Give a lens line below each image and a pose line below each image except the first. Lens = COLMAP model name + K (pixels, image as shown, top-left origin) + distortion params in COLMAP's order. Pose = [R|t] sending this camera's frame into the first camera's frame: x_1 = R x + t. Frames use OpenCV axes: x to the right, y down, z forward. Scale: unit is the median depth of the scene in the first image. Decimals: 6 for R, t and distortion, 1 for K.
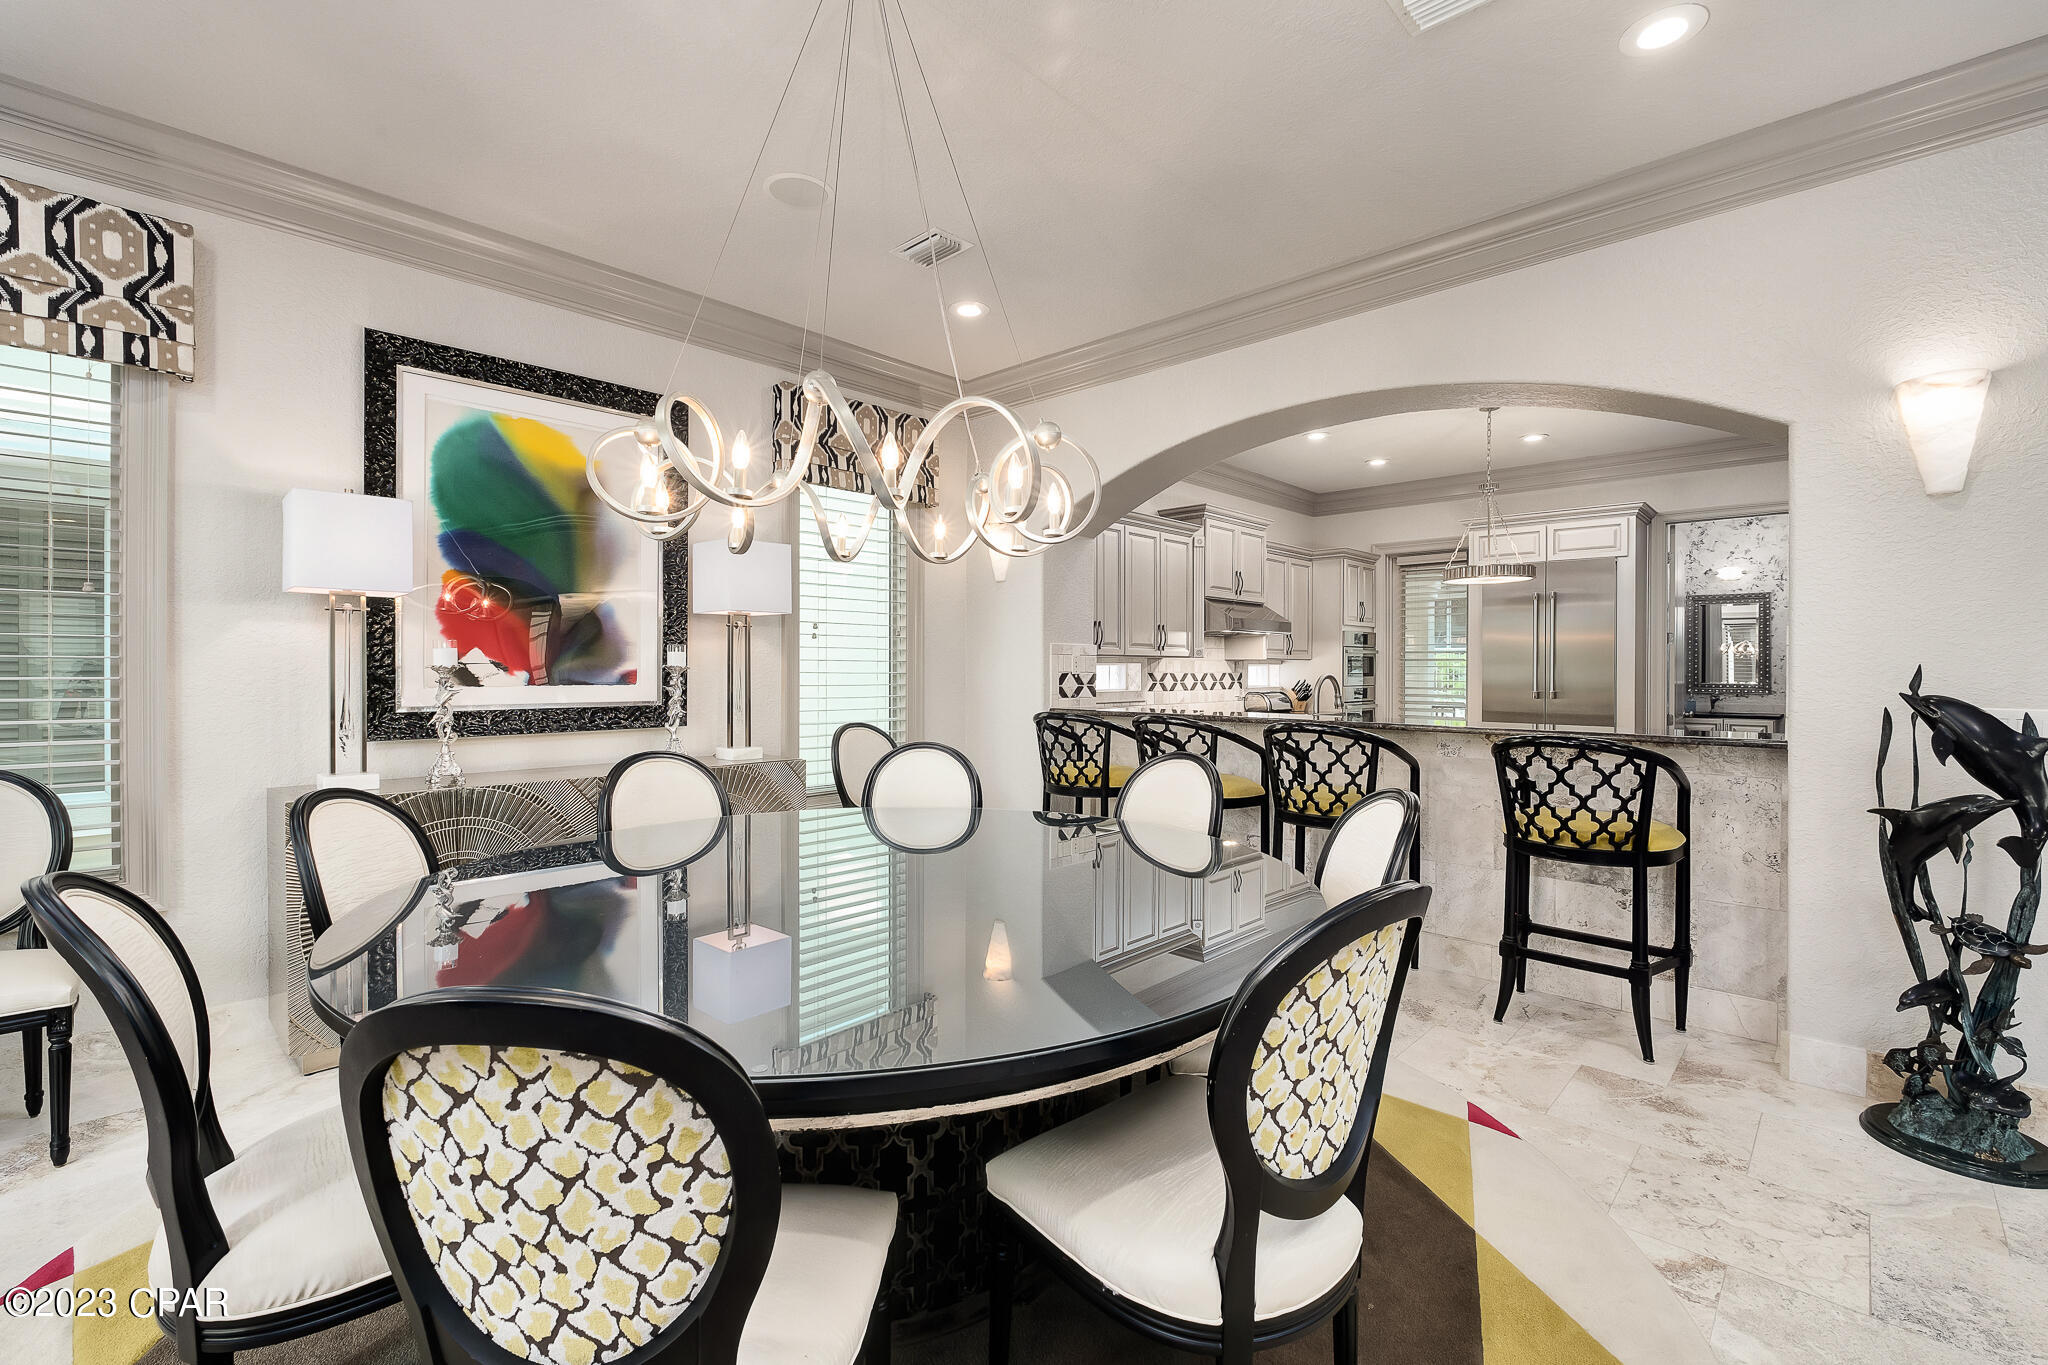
lens RADIAL K [[874.1, 0, 1016.5], [0, 874.1, 667.8], [0, 0, 1]] dist [0.003536, 0.000413]
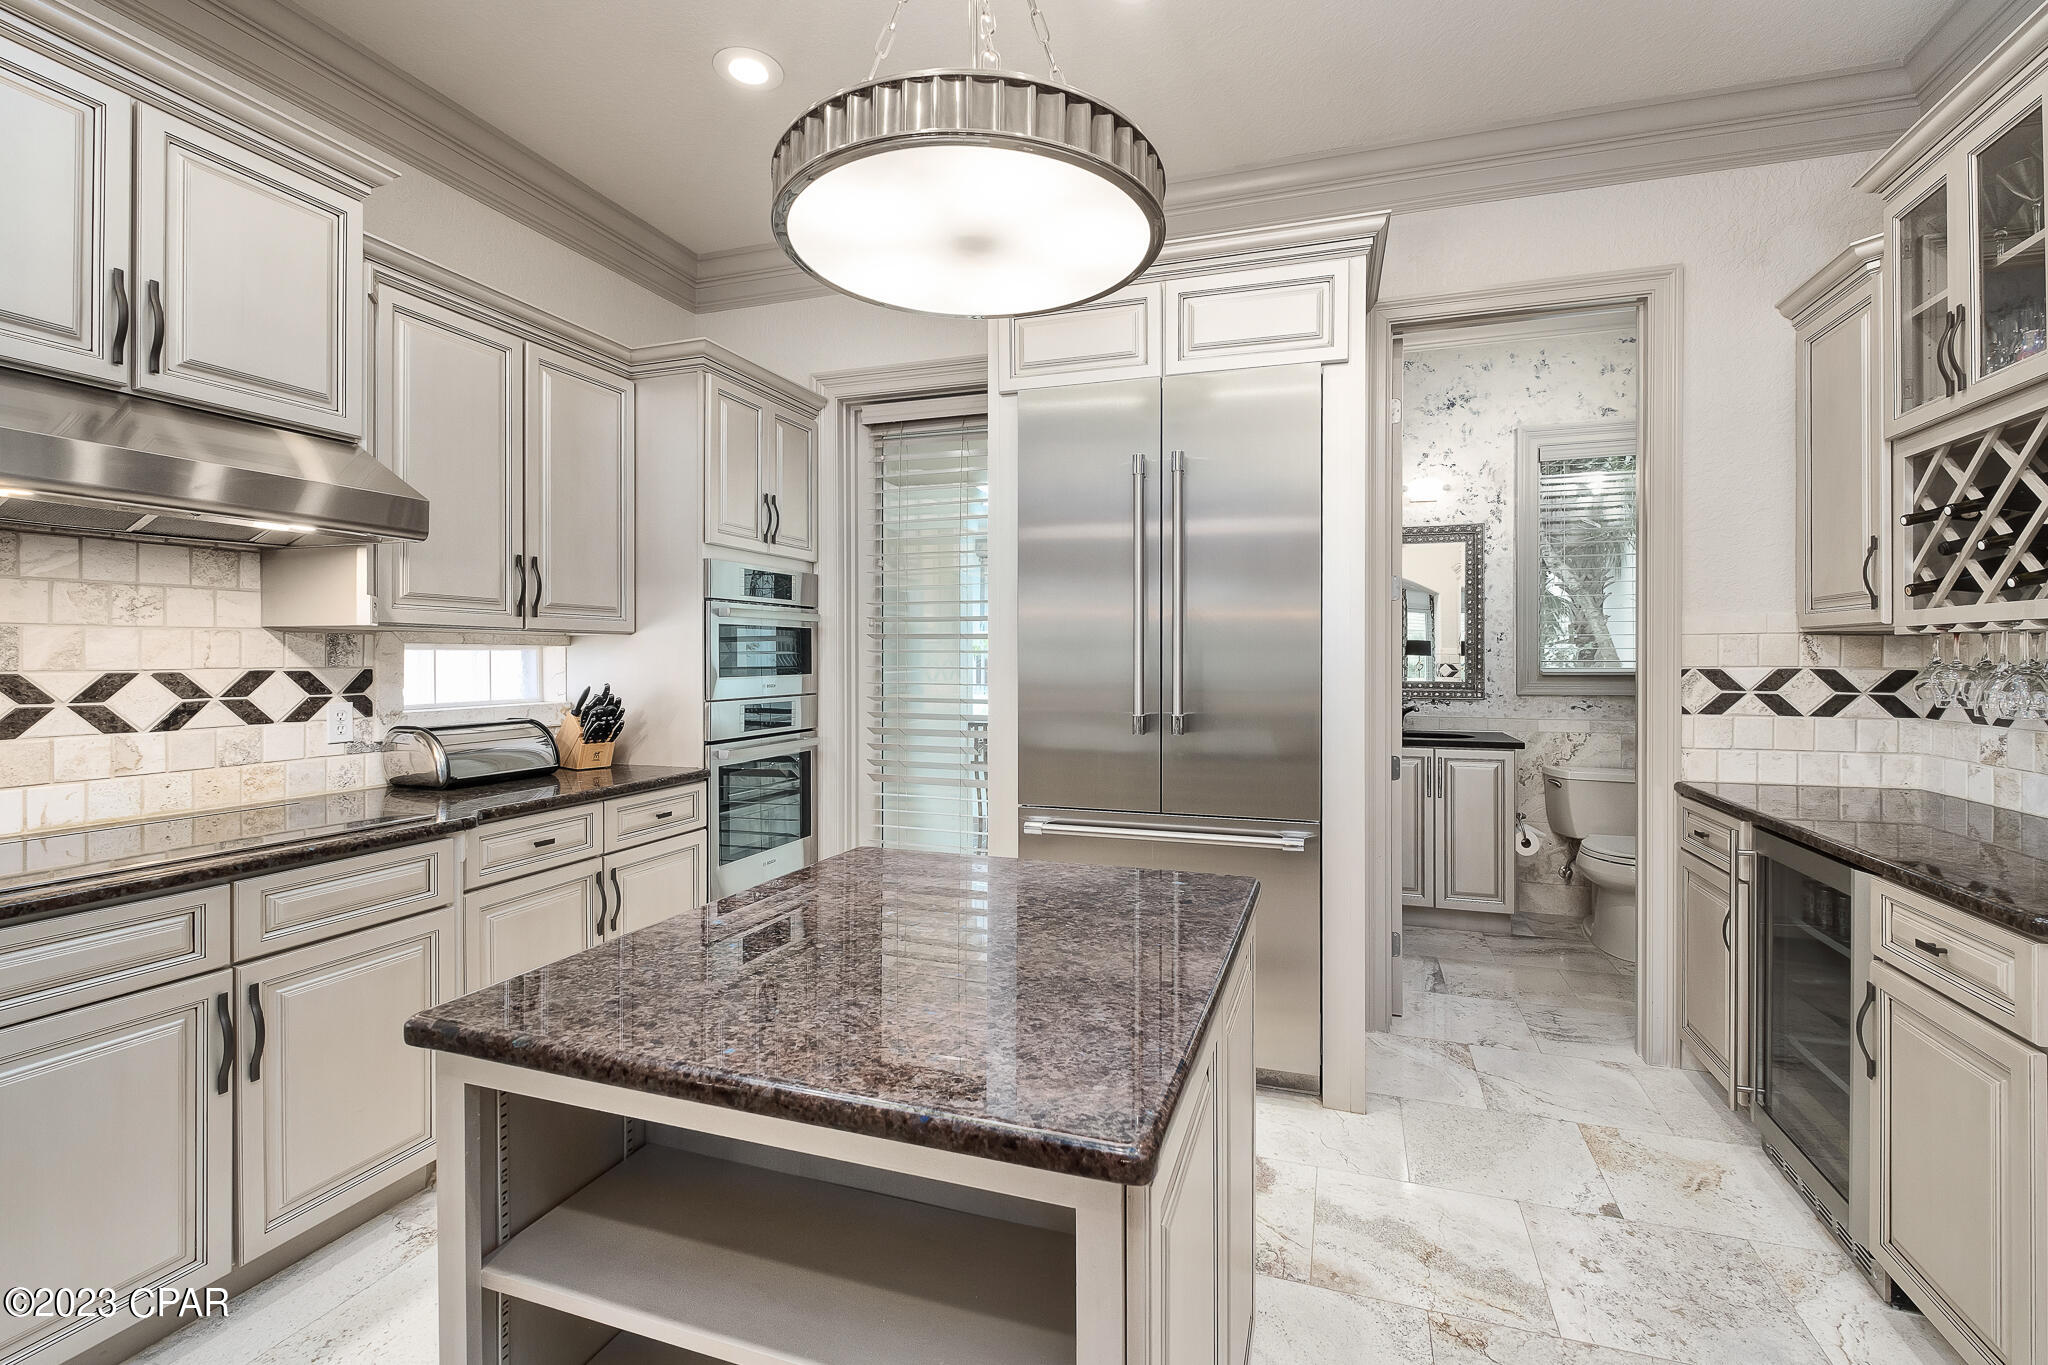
lens RADIAL K [[903.7, 0, 1021.5], [0, 903.7, 656.5], [0, 0, 1]] dist [-0.000263, -0.000178]
pose [[0.913404, -0.000282, 0.407054, 0.380986], [-0.000169, 0.999999, 0.001072, 0.000715], [-0.407054, -0.001048, 0.913404, 0.648254]]
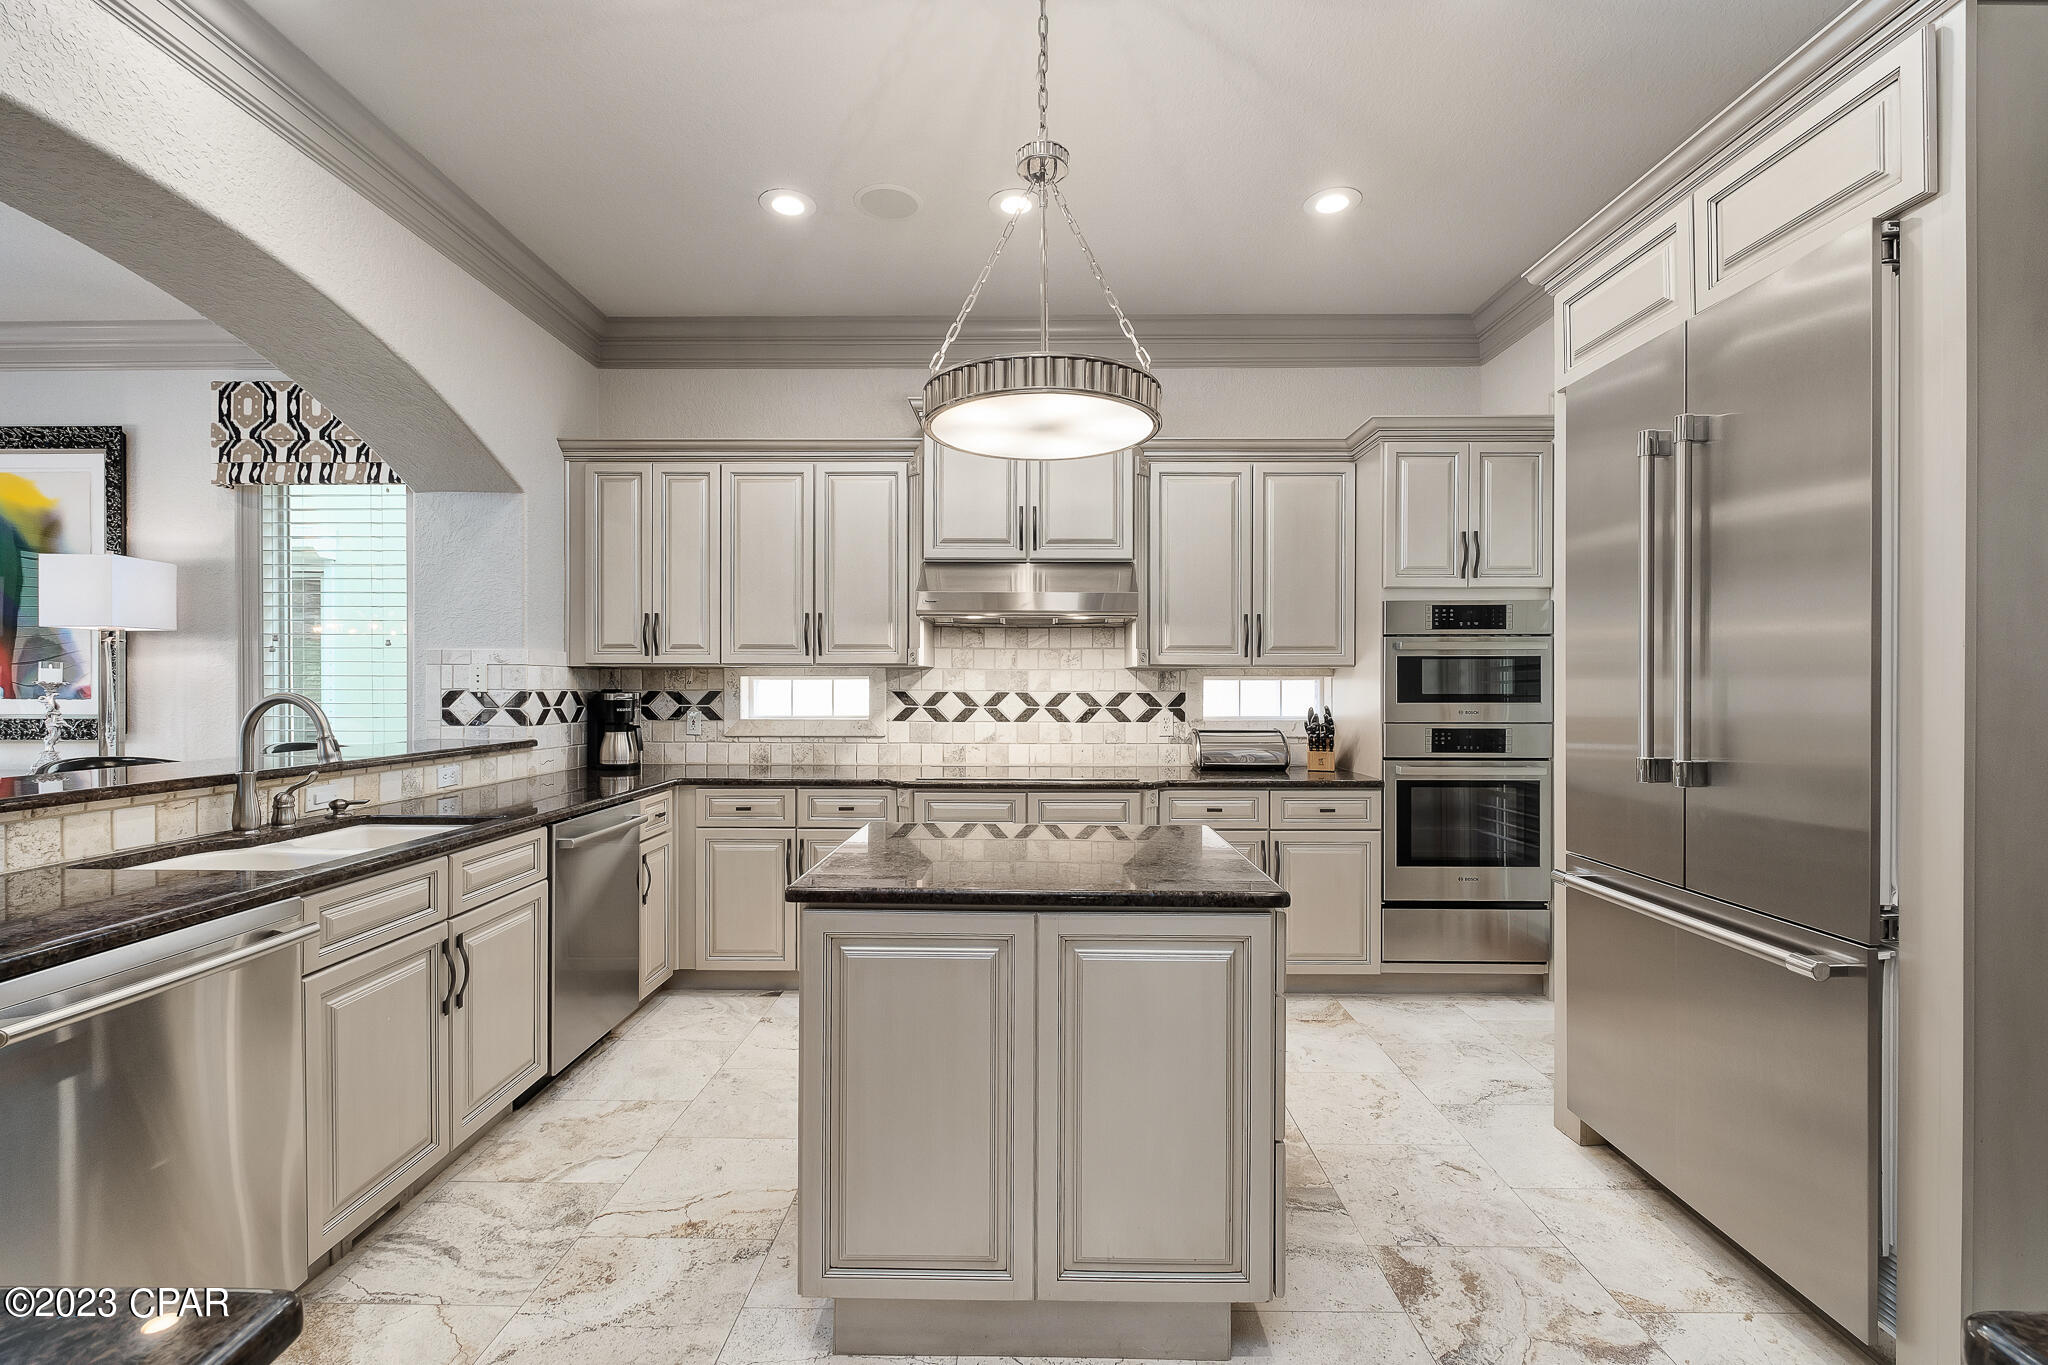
lens RADIAL K [[861.2, 0, 1024.0], [0, 861.2, 682.5], [0, 0, 1]] dist [0.001088, 0.000044]
pose [[0.683844, -0.002227, -0.729625, 0.639879], [0.000308, 0.999996, -0.002763, 0.001261], [0.729628, 0.001665, 0.683842, 0.625717]]
